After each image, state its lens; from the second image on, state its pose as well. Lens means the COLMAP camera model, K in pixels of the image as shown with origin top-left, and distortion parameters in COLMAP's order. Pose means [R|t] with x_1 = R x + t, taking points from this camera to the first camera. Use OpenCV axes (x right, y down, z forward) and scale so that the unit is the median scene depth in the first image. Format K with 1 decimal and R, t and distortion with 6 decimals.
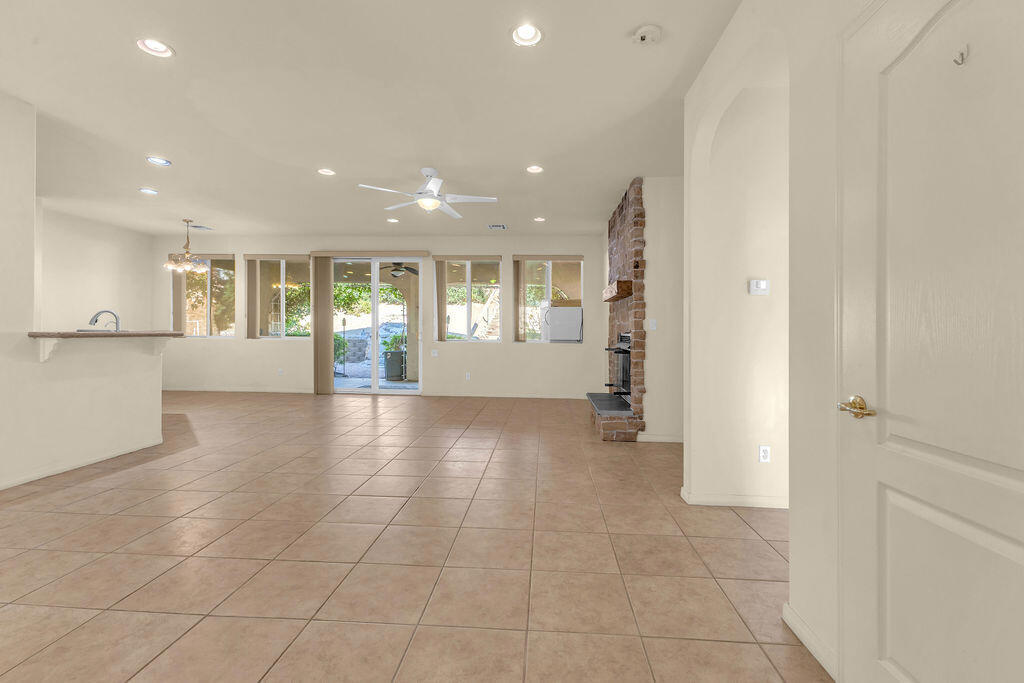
lens RADIAL K [[443.6, 0, 517.2], [0, 443.6, 322.8], [0, 0, 1]] dist [0.011896, -0.003632]
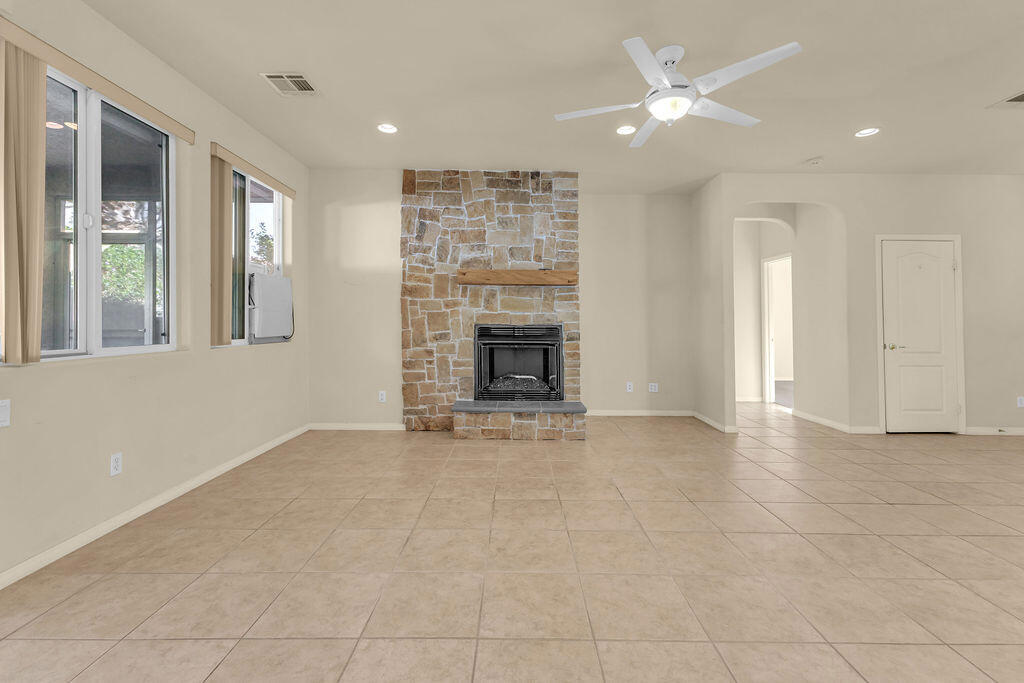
lens RADIAL K [[443.6, 0, 521.0], [0, 443.6, 312.2], [0, 0, 1]] dist [0.011896, -0.003632]
pose [[-0.063169, 0.009040, 0.997962, -0.517743], [-0.024026, 0.999655, -0.010576, 0.006735], [-0.997714, -0.024645, -0.062930, 0.836888]]
